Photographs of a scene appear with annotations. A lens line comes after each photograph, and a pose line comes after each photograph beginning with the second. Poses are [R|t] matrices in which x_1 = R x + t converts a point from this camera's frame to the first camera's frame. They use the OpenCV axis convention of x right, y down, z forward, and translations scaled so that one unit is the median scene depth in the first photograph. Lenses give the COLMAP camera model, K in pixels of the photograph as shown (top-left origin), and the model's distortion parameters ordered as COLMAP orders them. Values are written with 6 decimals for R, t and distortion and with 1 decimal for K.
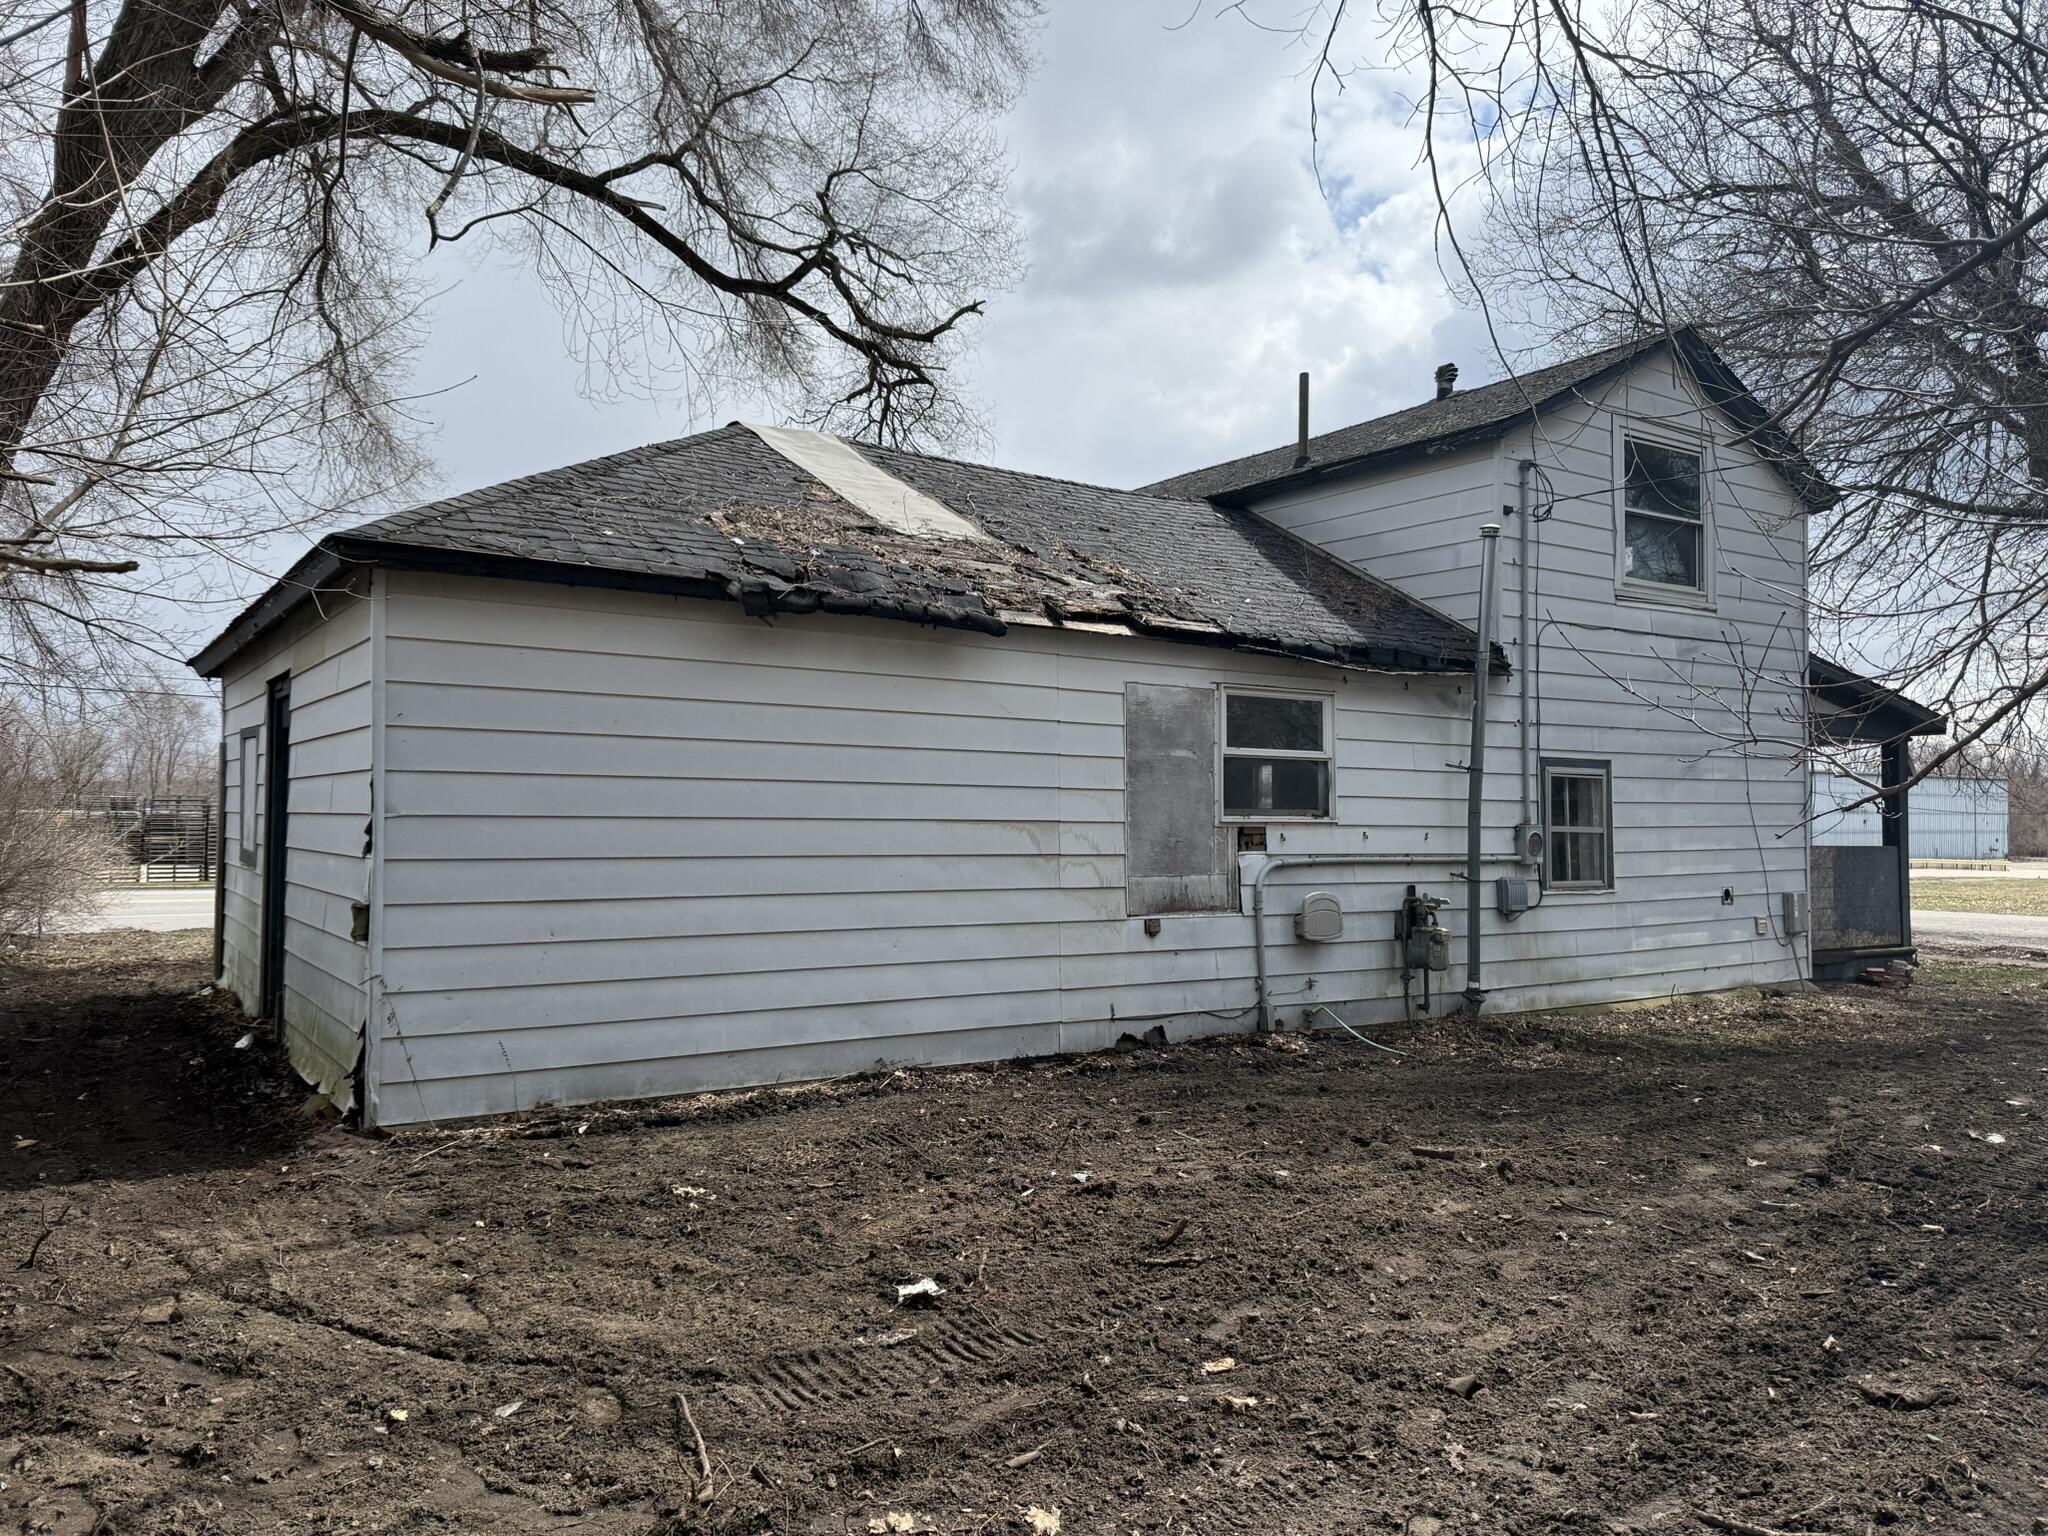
lens RADIAL K [[1446.5, 0, 1027.8], [0, 1446.5, 777.7], [0, 0, 1]] dist [0.036990, -0.057765]
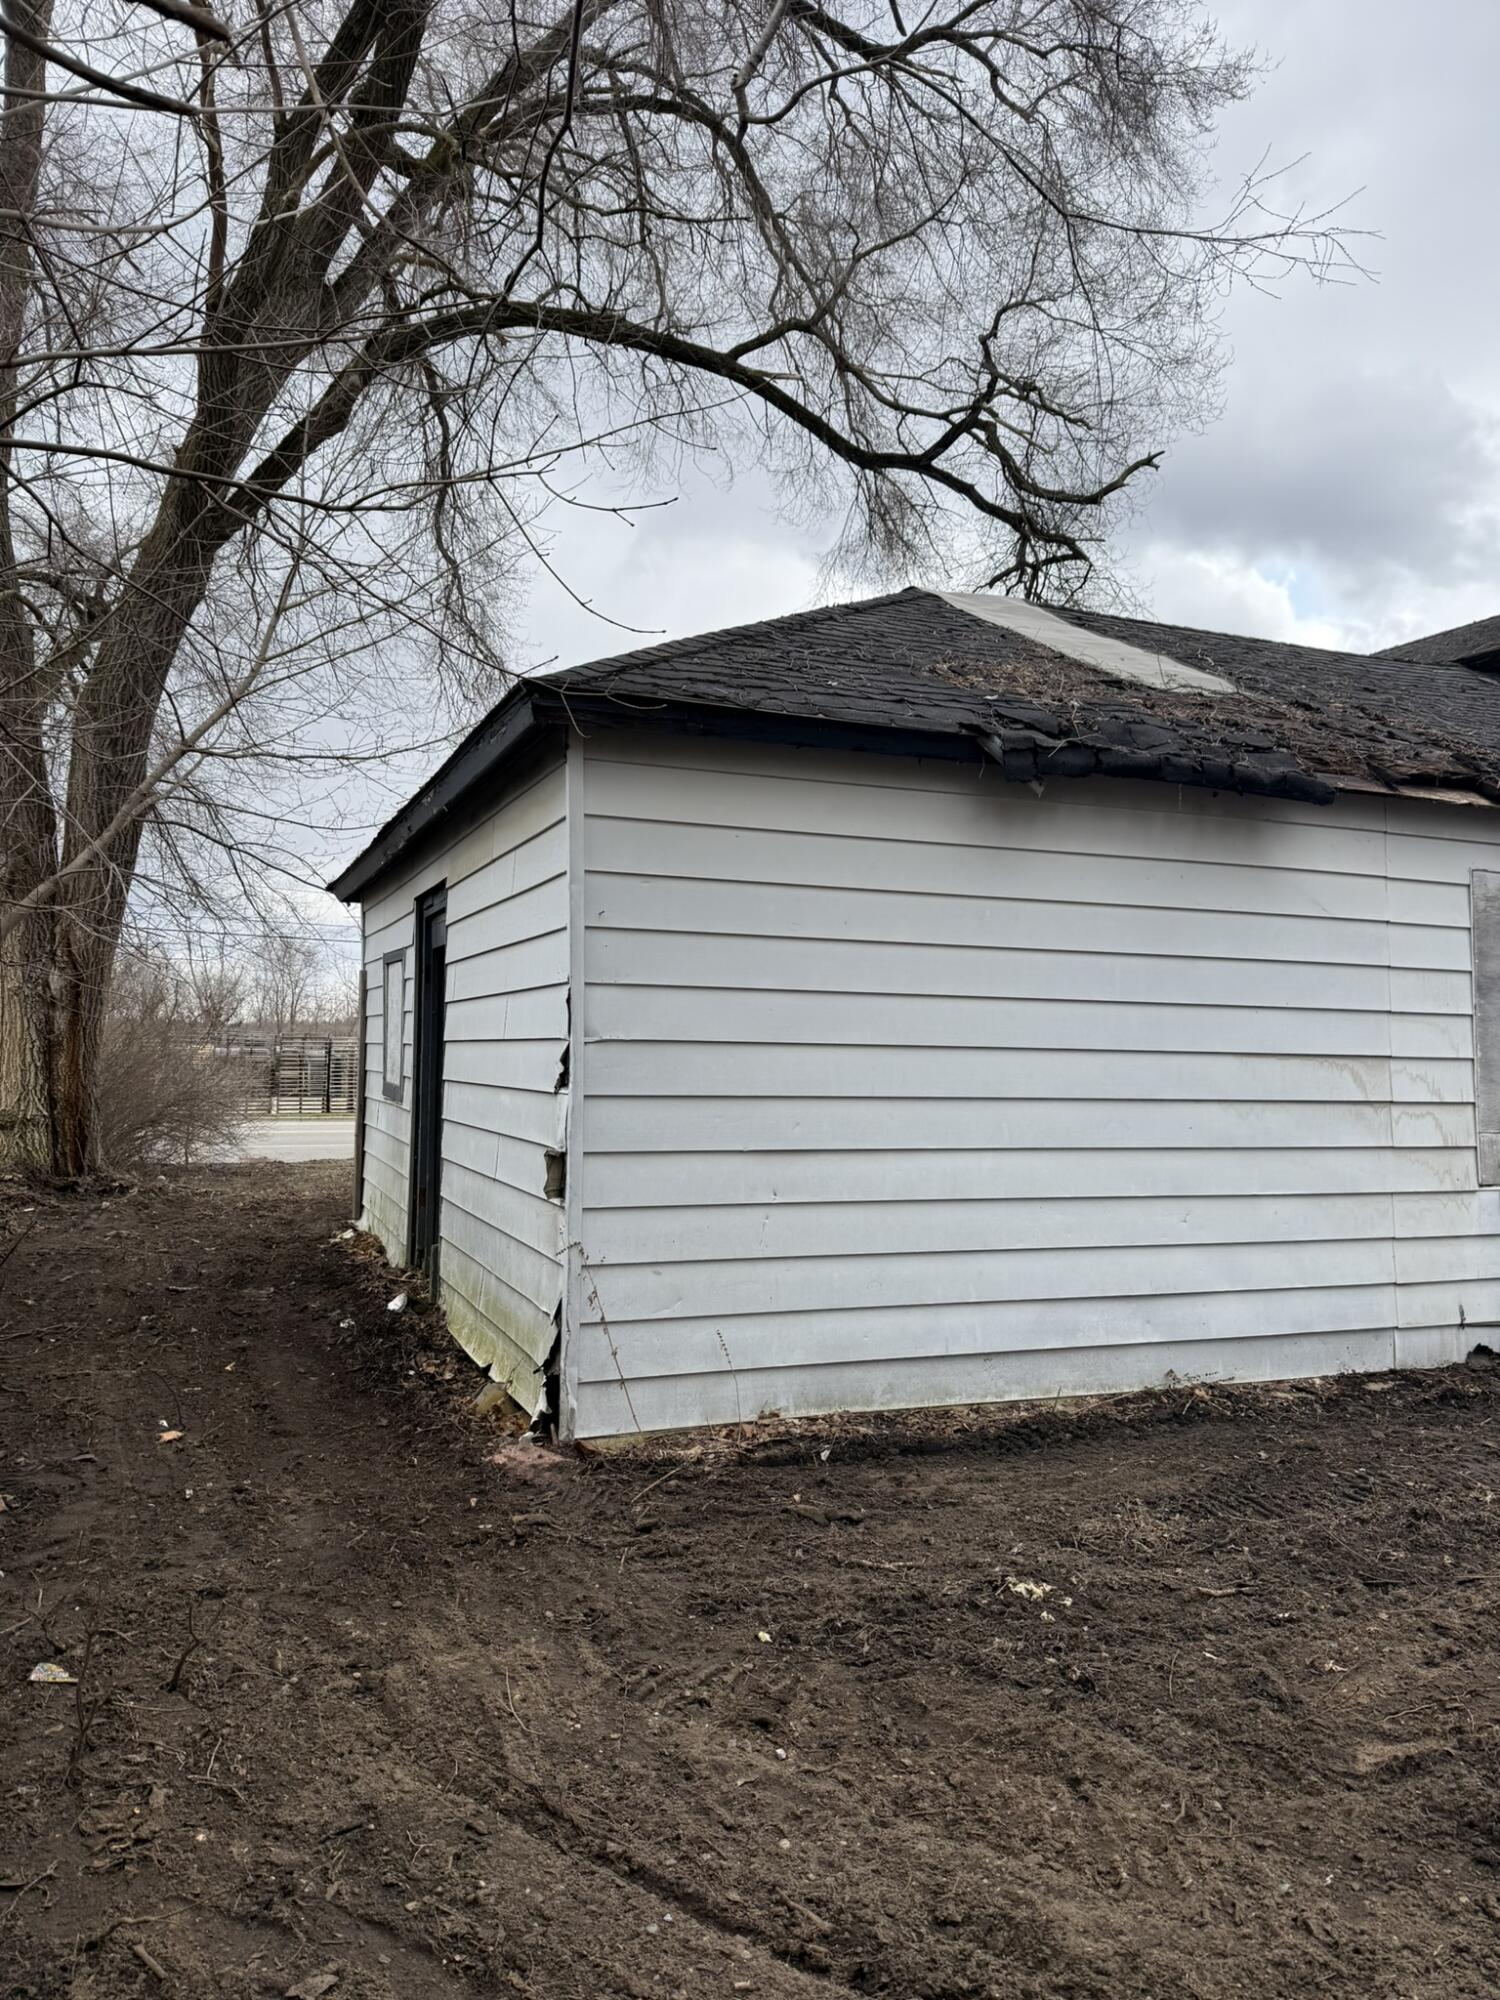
lens RADIAL K [[1414.6, 0, 744.4], [0, 1414.6, 993.9], [0, 0, 1]] dist [0.122485, -0.172470]
pose [[0.974633, -0.006588, -0.223714, -0.133308], [0.002858, 0.999852, -0.016991, 0.010404], [0.223793, 0.015920, 0.974507, 0.193228]]
